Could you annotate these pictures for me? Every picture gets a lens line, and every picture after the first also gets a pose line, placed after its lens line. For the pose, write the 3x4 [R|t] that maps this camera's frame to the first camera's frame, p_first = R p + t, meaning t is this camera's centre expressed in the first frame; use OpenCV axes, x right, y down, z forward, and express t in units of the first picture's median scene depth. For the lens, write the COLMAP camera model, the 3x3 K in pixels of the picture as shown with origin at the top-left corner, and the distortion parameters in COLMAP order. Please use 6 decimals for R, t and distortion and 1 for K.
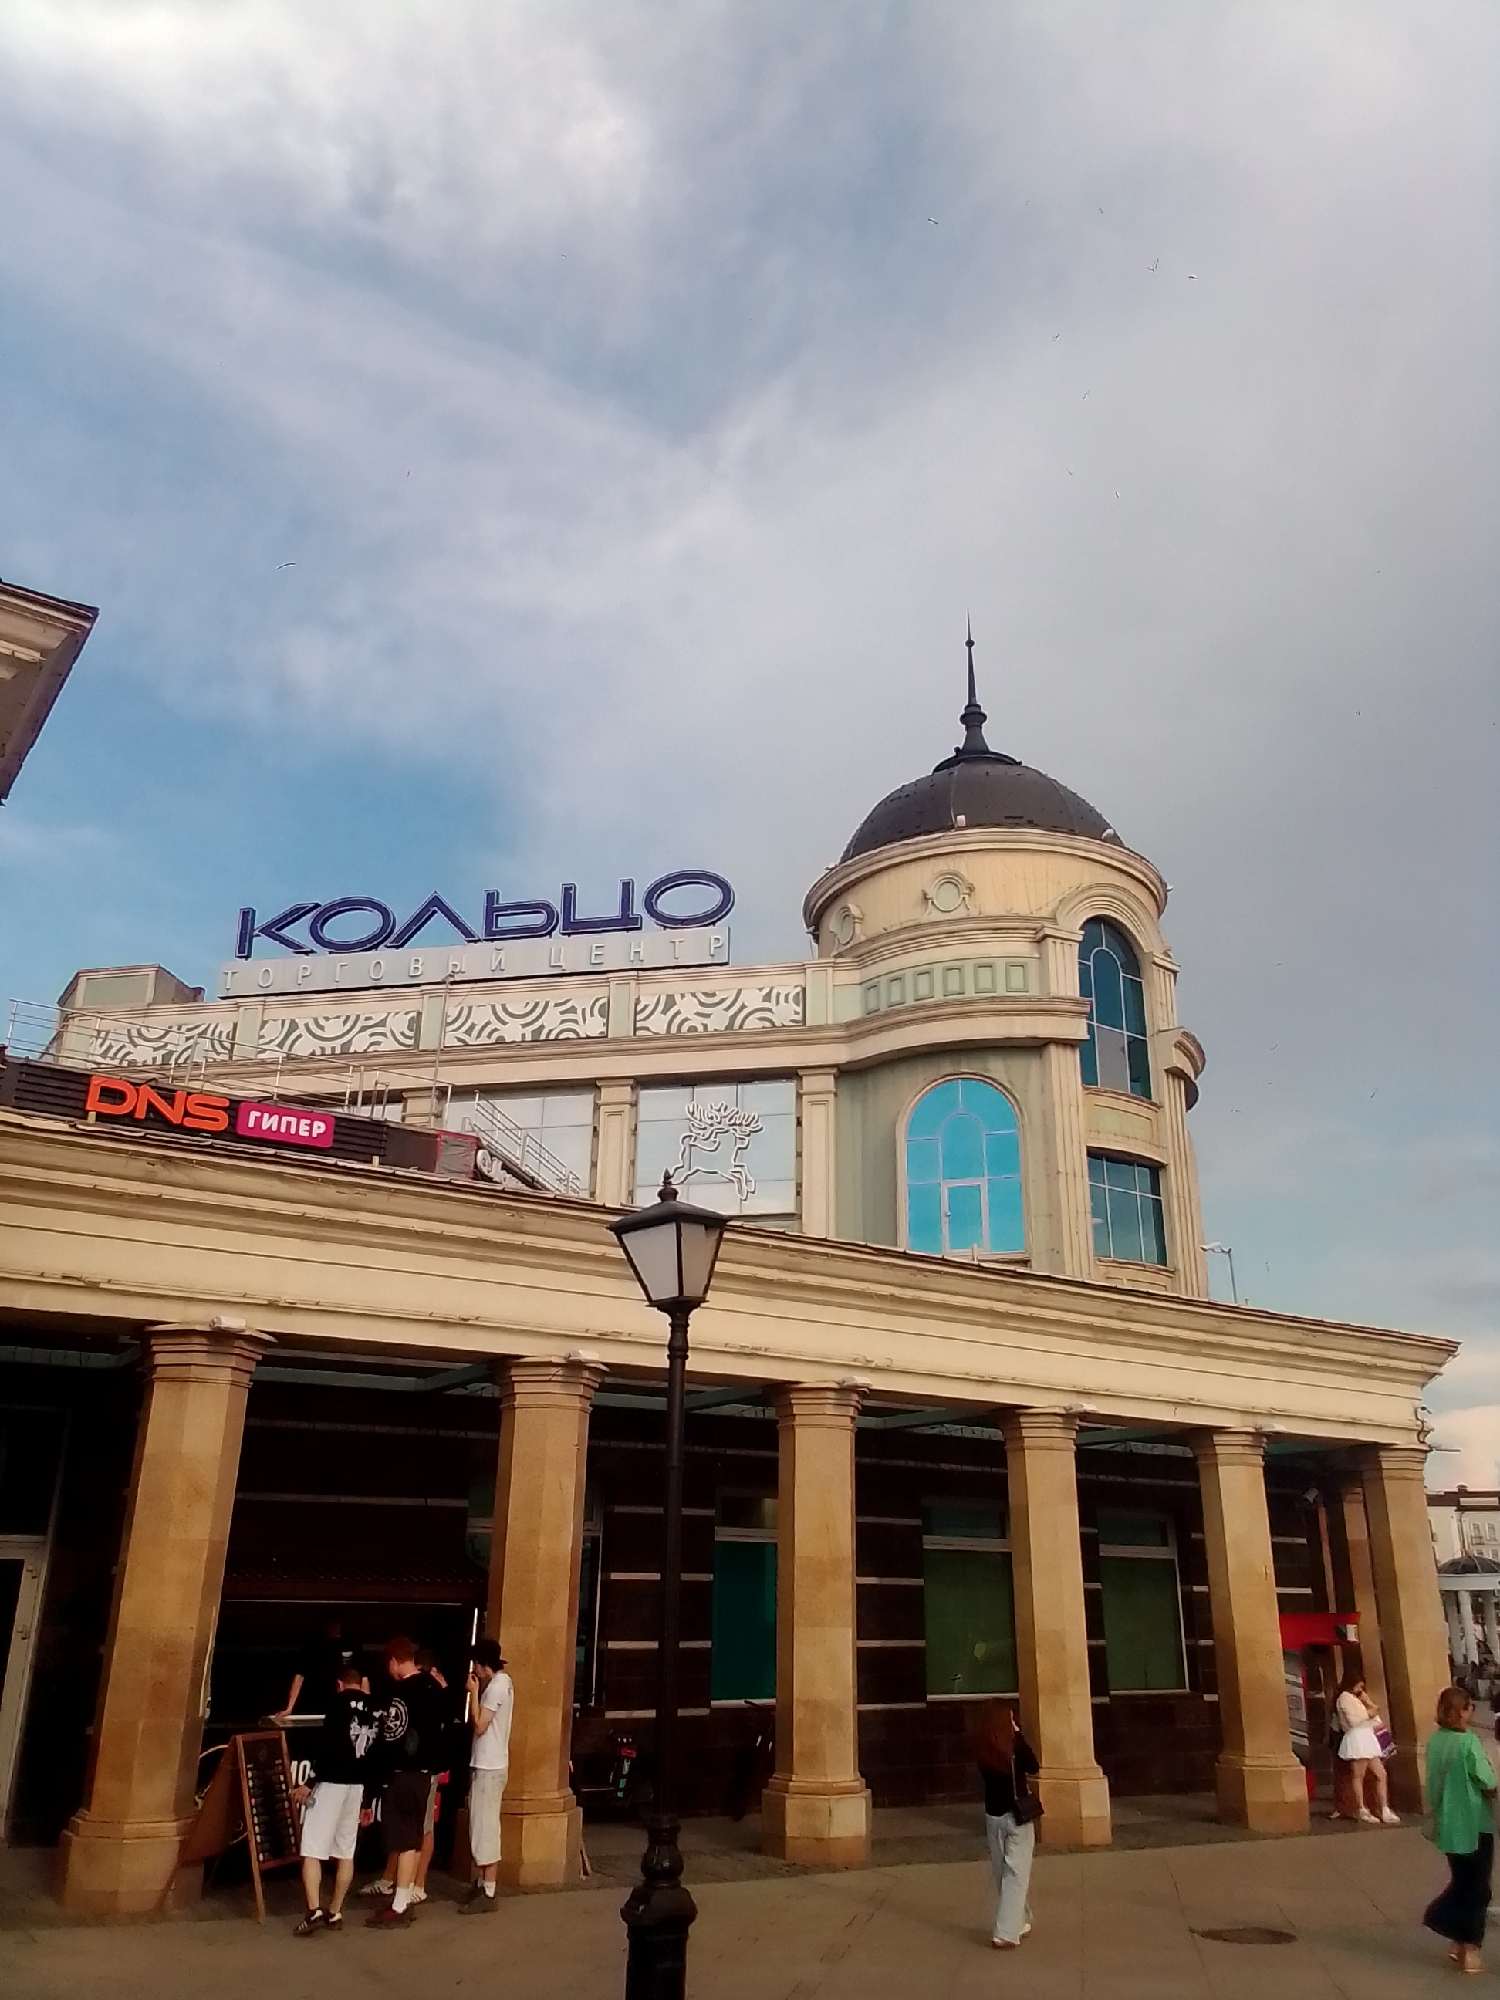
lens RADIAL K [[1554.7, 0, 768.3], [0, 1554.7, 1016.7], [0, 0, 1]] dist [0.090359, -0.106190]
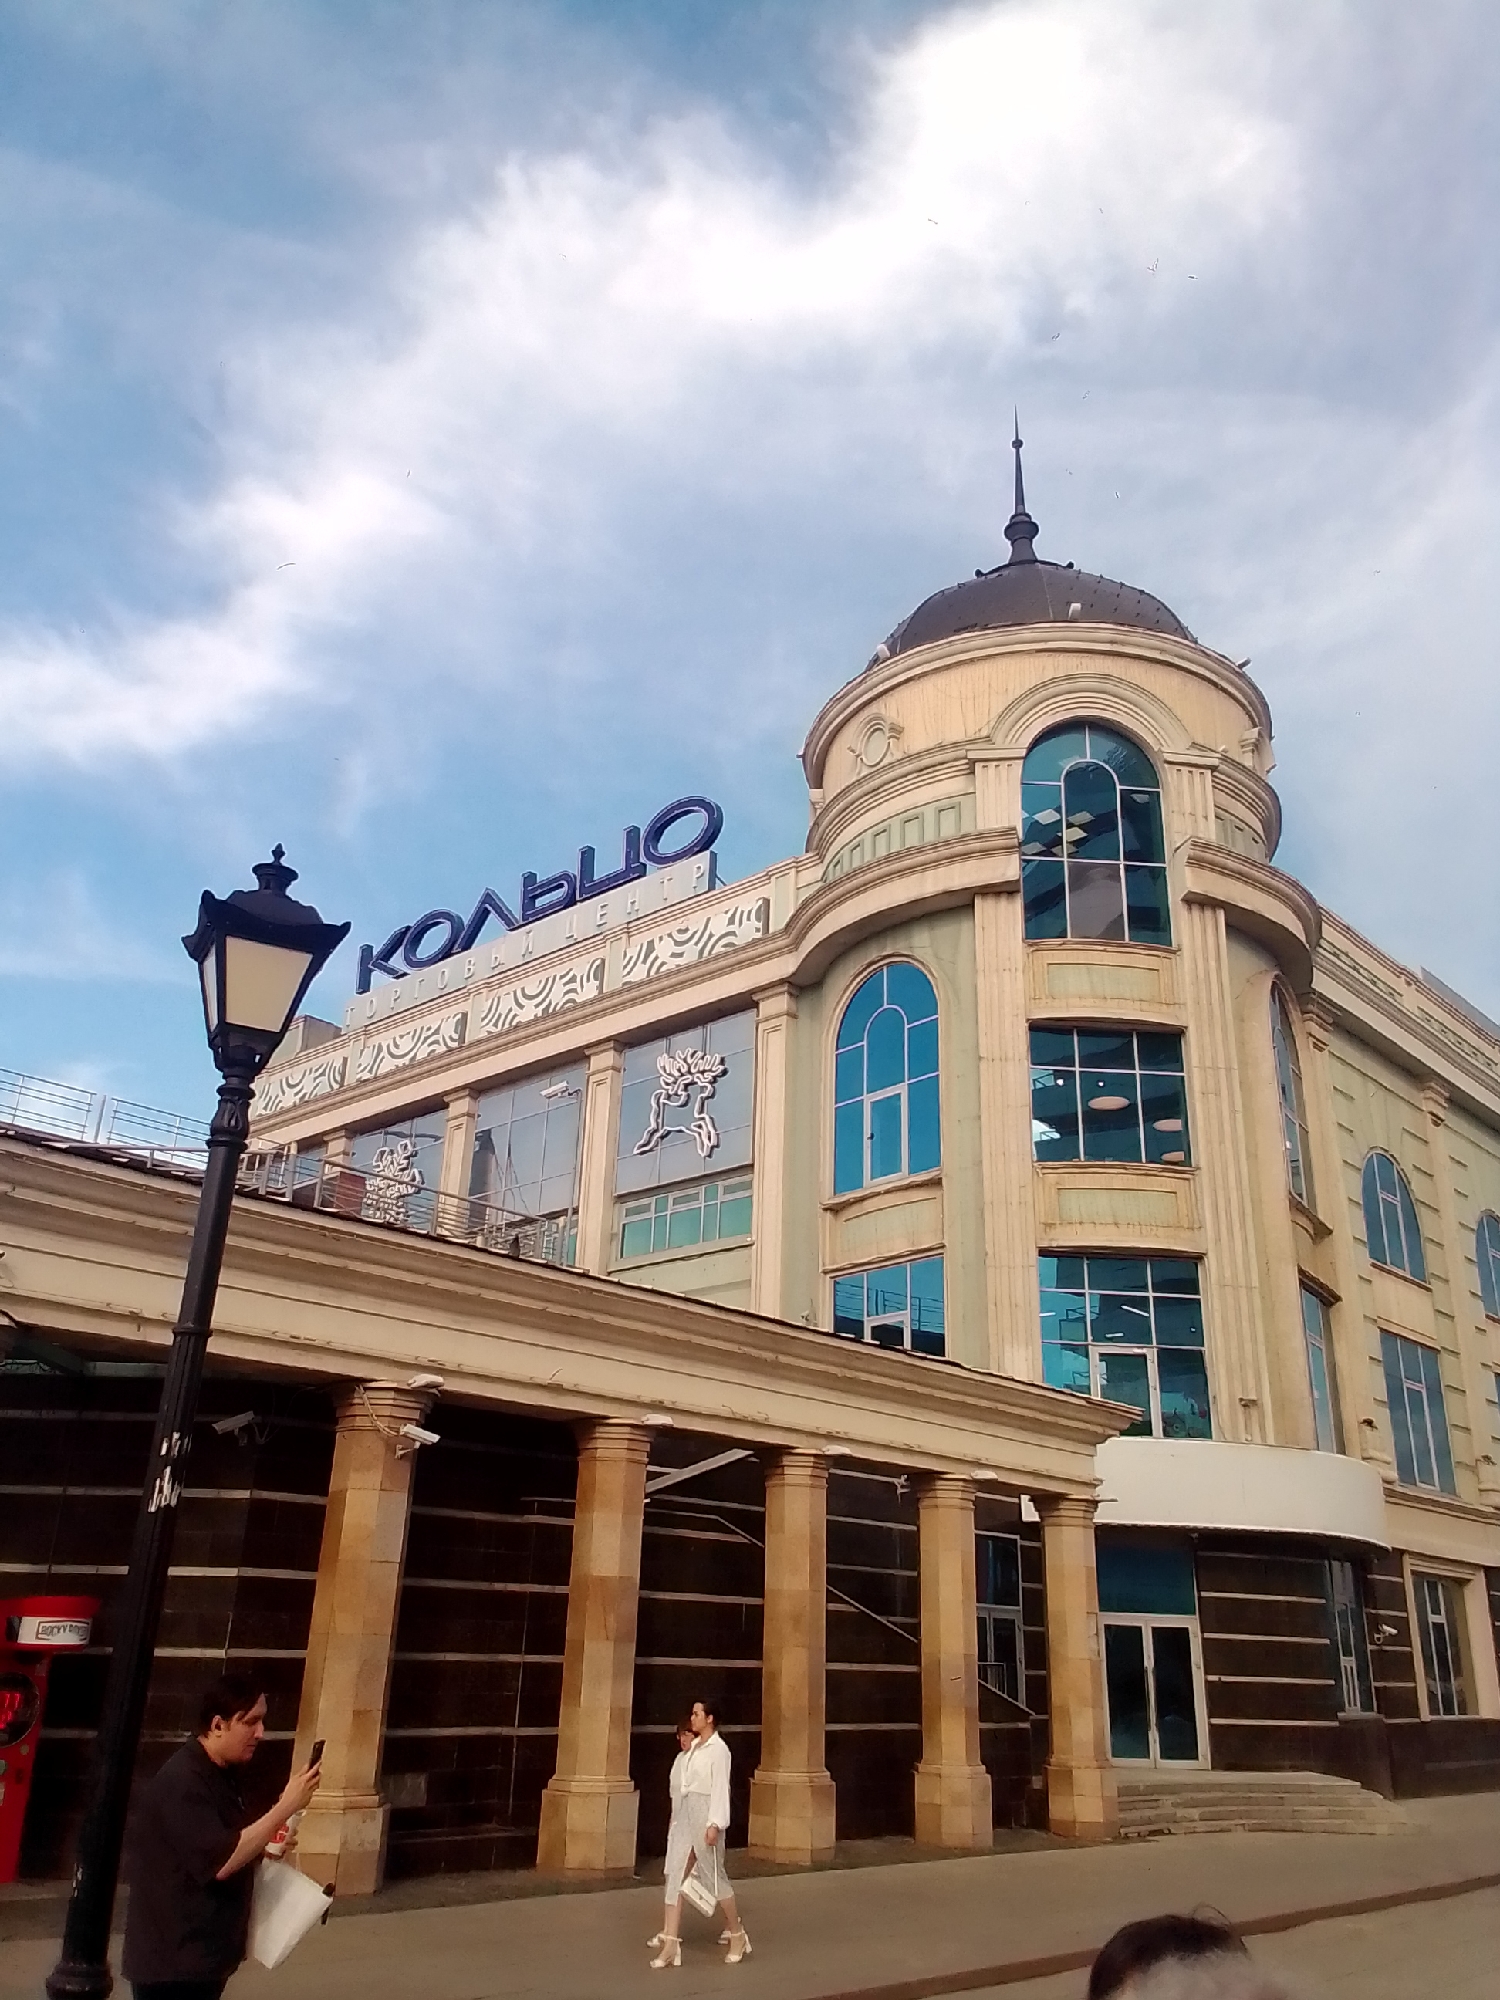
lens RADIAL K [[1554.7, 0, 755.8], [0, 1554.7, 998.3], [0, 0, 1]] dist [0.090359, -0.106190]
pose [[0.865839, -0.188221, -0.463569, 0.396917], [0.172479, 0.982032, -0.076580, 0.097372], [0.469653, -0.013650, 0.882745, 0.248704]]
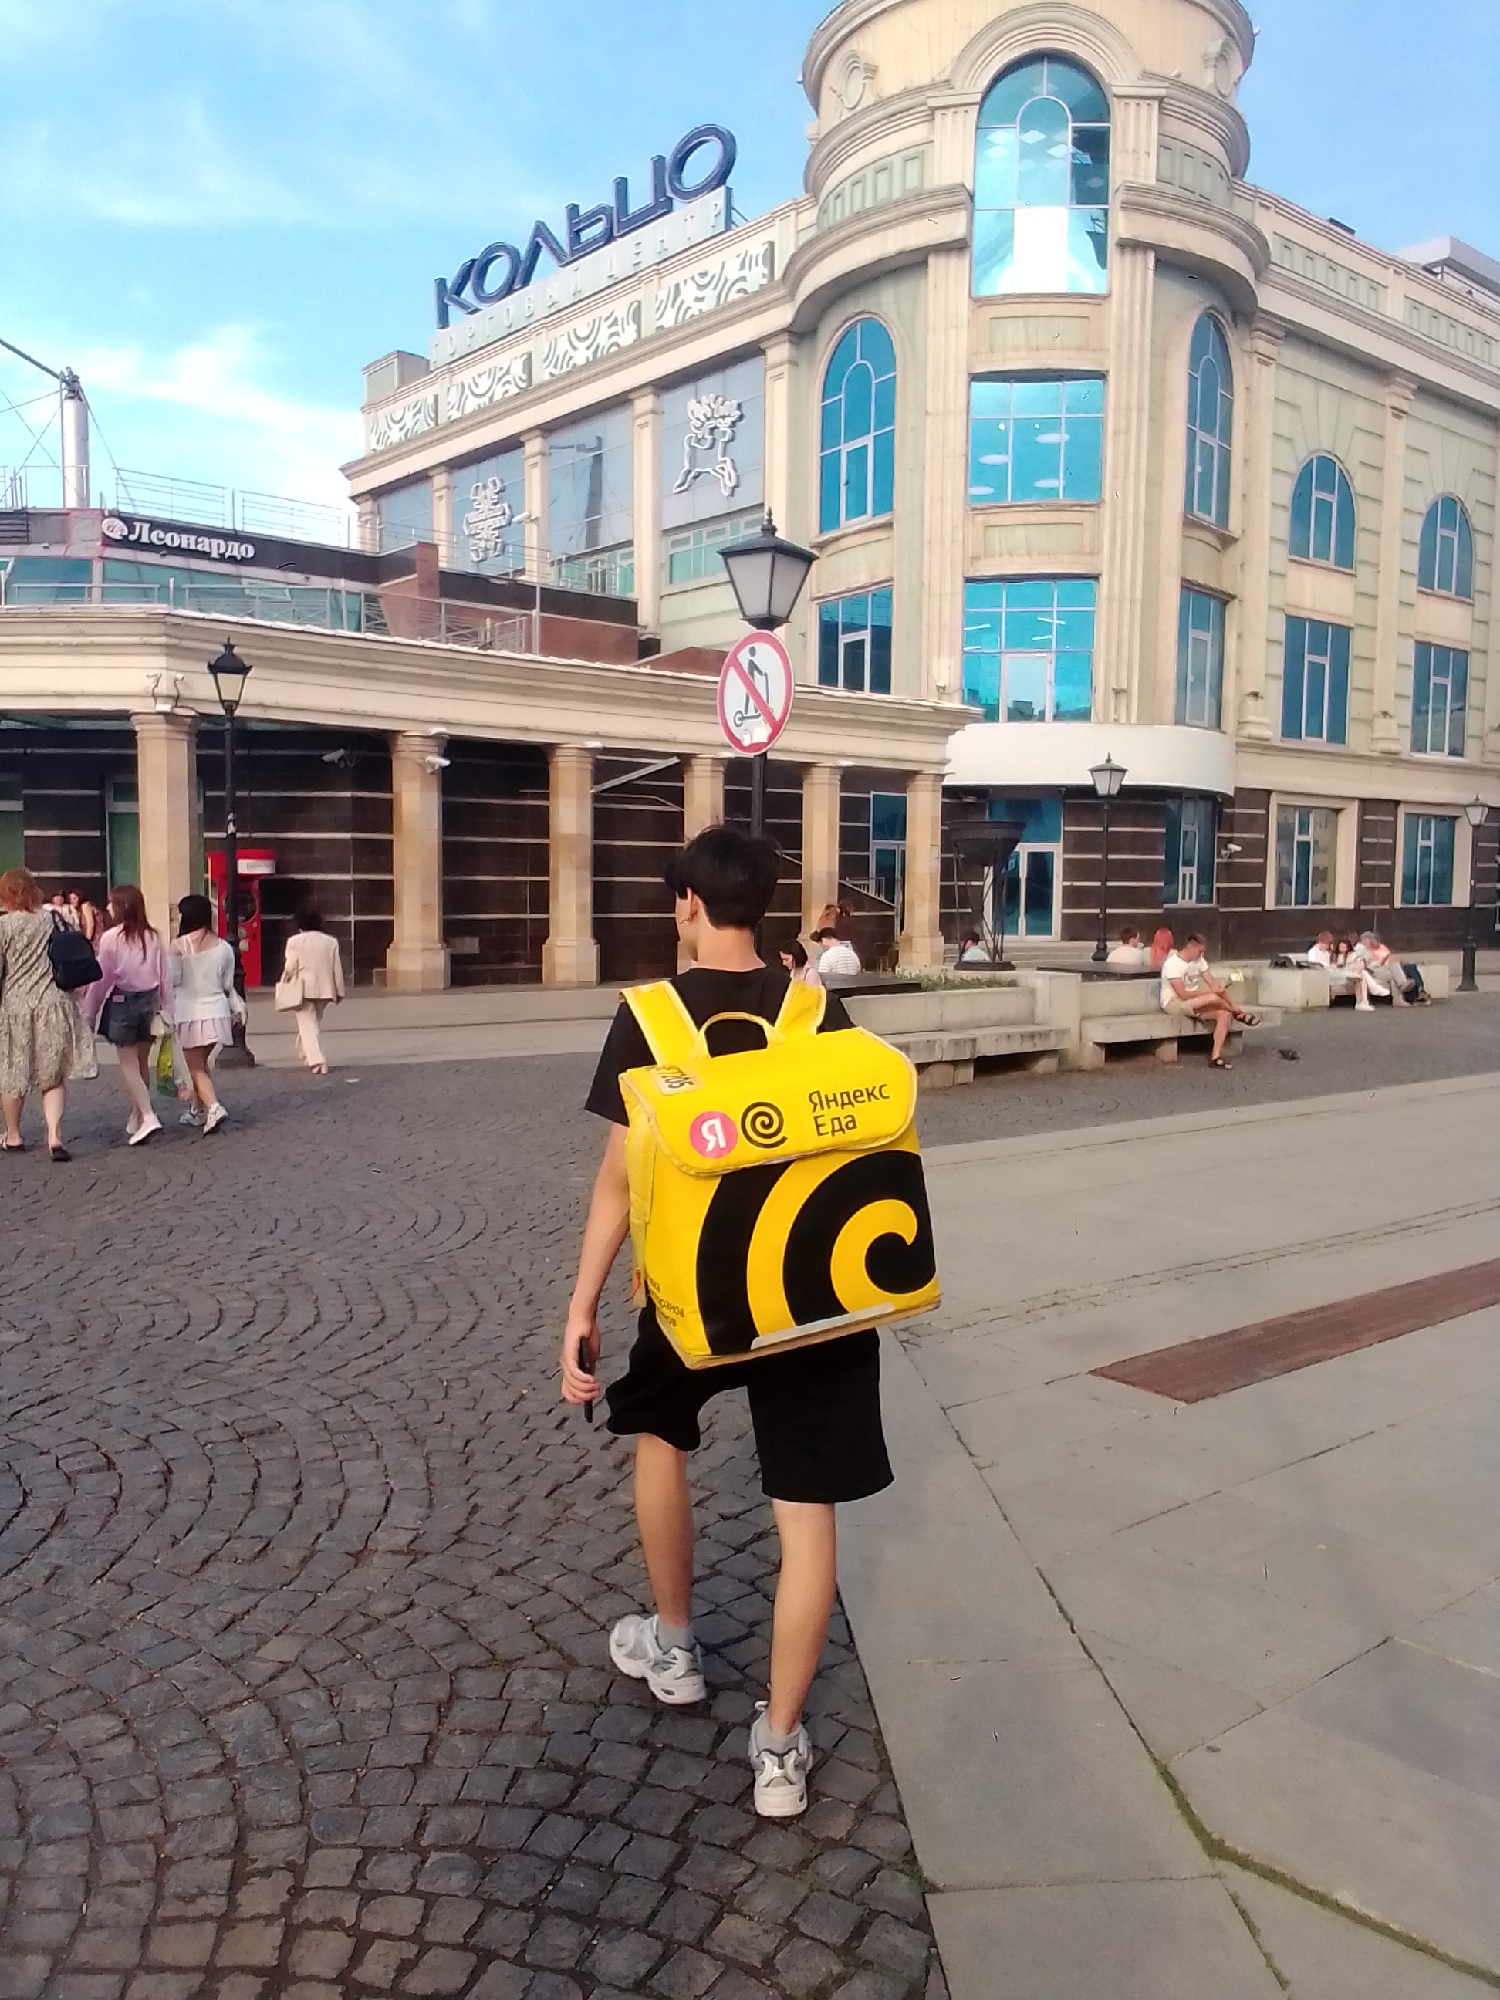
lens RADIAL K [[1554.7, 0, 758.3], [0, 1554.7, 980.7], [0, 0, 1]] dist [0.090359, -0.106190]
pose [[0.802810, 0.024470, -0.595733, 0.581014], [0.225435, 0.912528, 0.341279, 0.059275], [0.551974, -0.408281, 0.727070, 0.135403]]
